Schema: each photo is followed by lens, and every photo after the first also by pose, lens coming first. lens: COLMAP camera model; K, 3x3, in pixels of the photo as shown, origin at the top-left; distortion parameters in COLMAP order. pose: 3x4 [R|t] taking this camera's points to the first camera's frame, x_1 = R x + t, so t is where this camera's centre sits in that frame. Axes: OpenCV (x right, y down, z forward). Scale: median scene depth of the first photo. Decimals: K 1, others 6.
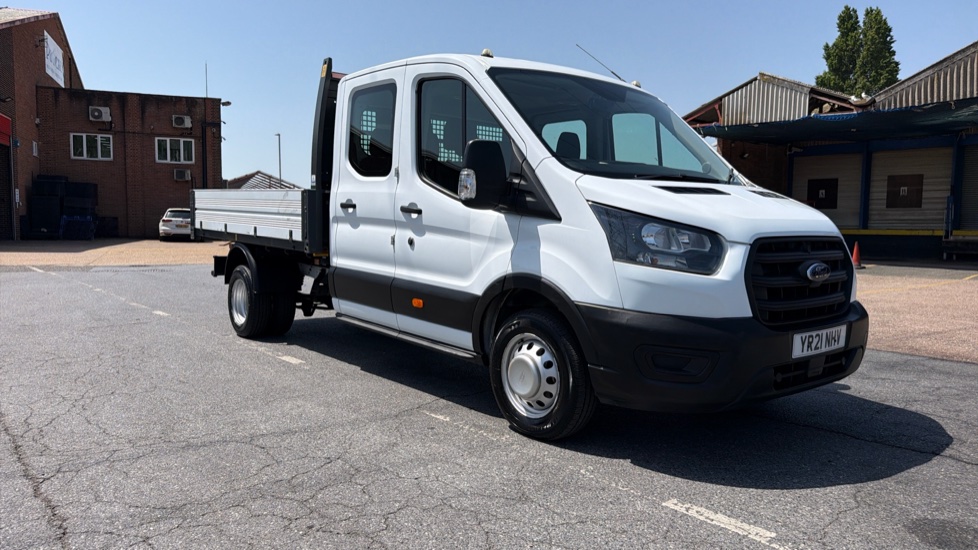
lens RADIAL K [[691.0, 0, 489.0], [0, 691.0, 275.0], [0, 0, 1]] dist [0.088621, -0.129431]
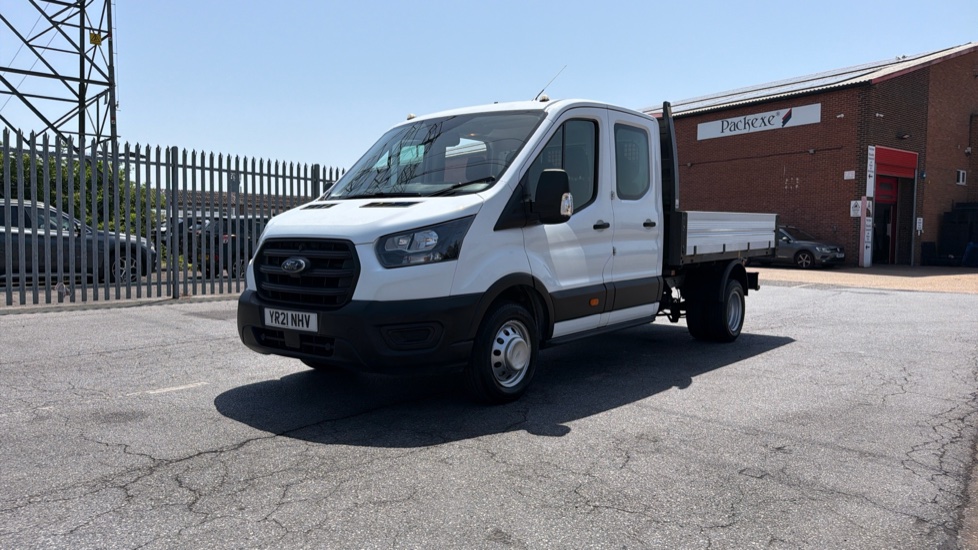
lens RADIAL K [[687.7, 0, 489.0], [0, 687.7, 275.0], [0, 0, 1]] dist [0.084303, -0.118448]
pose [[0.223361, 0.040833, -0.973880, 1.397314], [-0.083244, 0.996271, 0.022680, -0.035234], [0.971175, 0.076004, 0.225928, 0.836060]]
